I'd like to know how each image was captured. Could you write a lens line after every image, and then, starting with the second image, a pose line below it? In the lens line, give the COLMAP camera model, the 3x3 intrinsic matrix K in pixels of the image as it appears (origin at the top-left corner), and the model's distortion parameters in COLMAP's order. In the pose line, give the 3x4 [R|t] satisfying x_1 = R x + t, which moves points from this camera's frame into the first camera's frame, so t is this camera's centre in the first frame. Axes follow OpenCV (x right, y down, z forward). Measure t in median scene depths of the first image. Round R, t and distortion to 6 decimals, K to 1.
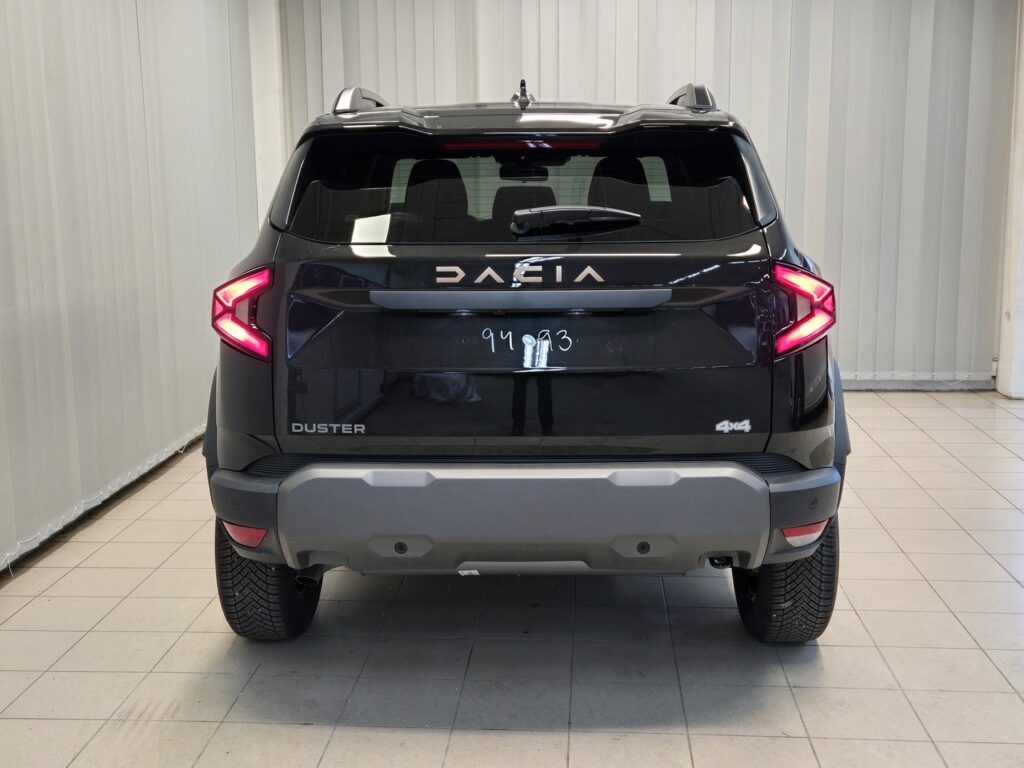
lens RADIAL K [[1217.5, 0, 504.9], [0, 1217.5, 381.8], [0, 0, 1]] dist [0.050445, 0.000000]
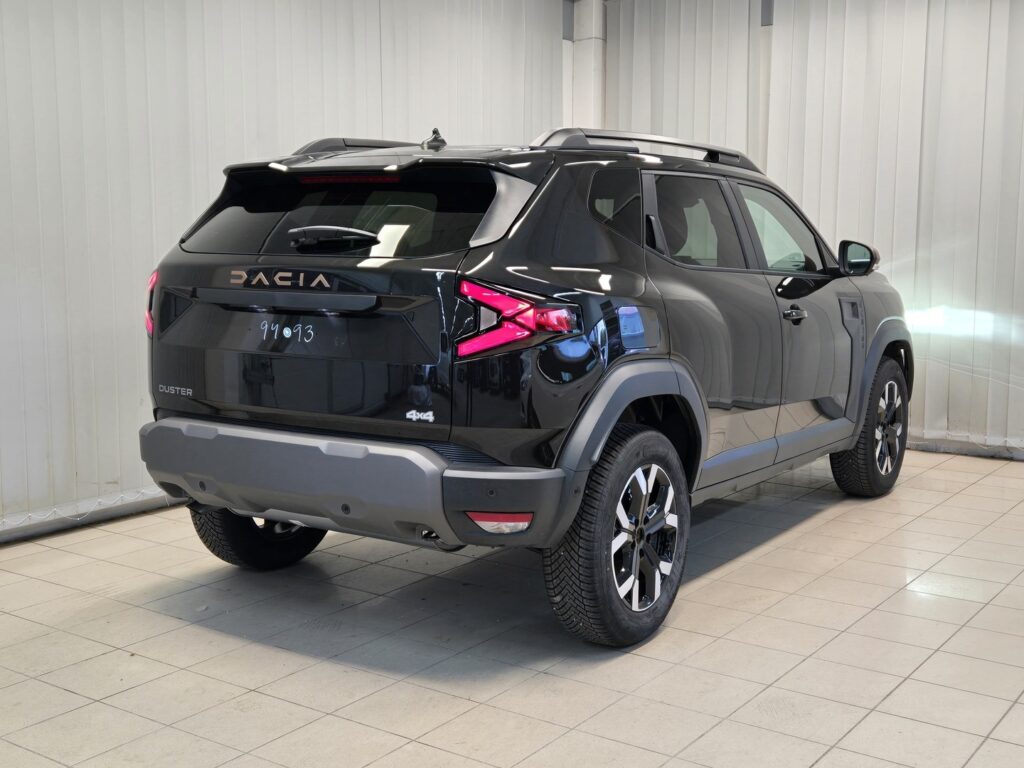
lens RADIAL K [[1217.5, 0, 513.2], [0, 1217.5, 380.5], [0, 0, 1]] dist [0.050445, 0.000000]
pose [[0.853790, 0.076008, -0.515039, 0.860769], [-0.099906, 0.994819, -0.018803, 0.015877], [0.510942, 0.067509, 0.856960, 0.044612]]
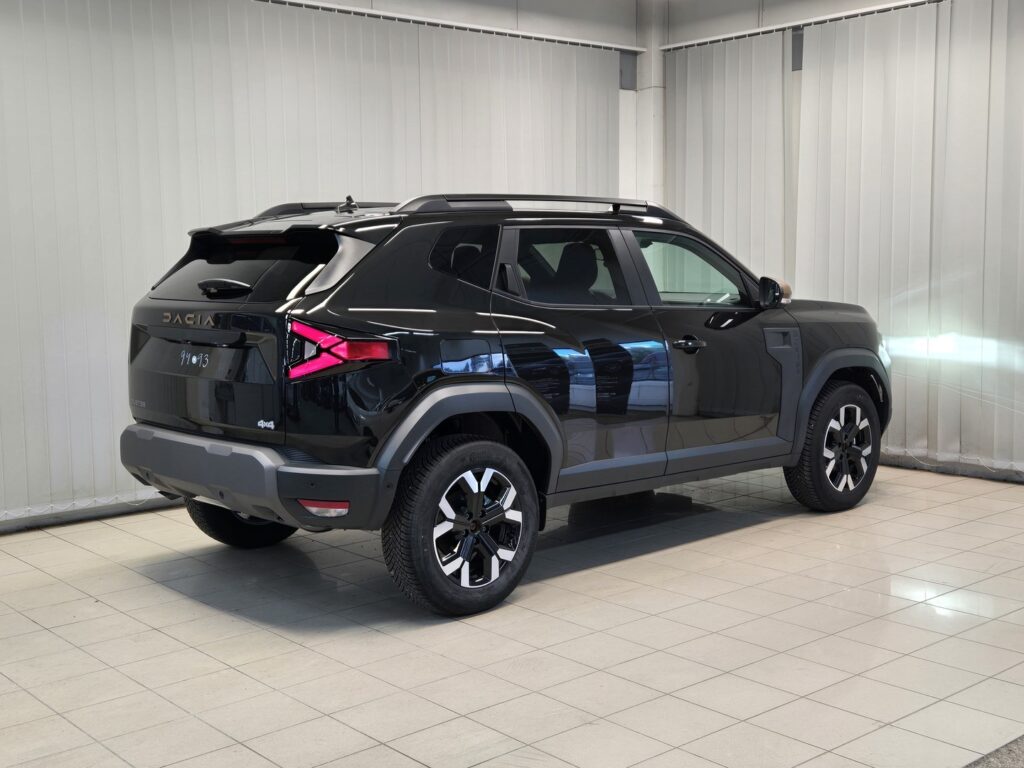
lens RADIAL K [[1217.5, 0, 507.2], [0, 1217.5, 383.9], [0, 0, 1]] dist [0.050445, 0.000000]
pose [[0.708632, 0.076759, -0.701391, 1.465107], [-0.114191, 0.993437, -0.006651, -0.037844], [0.696277, 0.084806, 0.712746, 0.119568]]
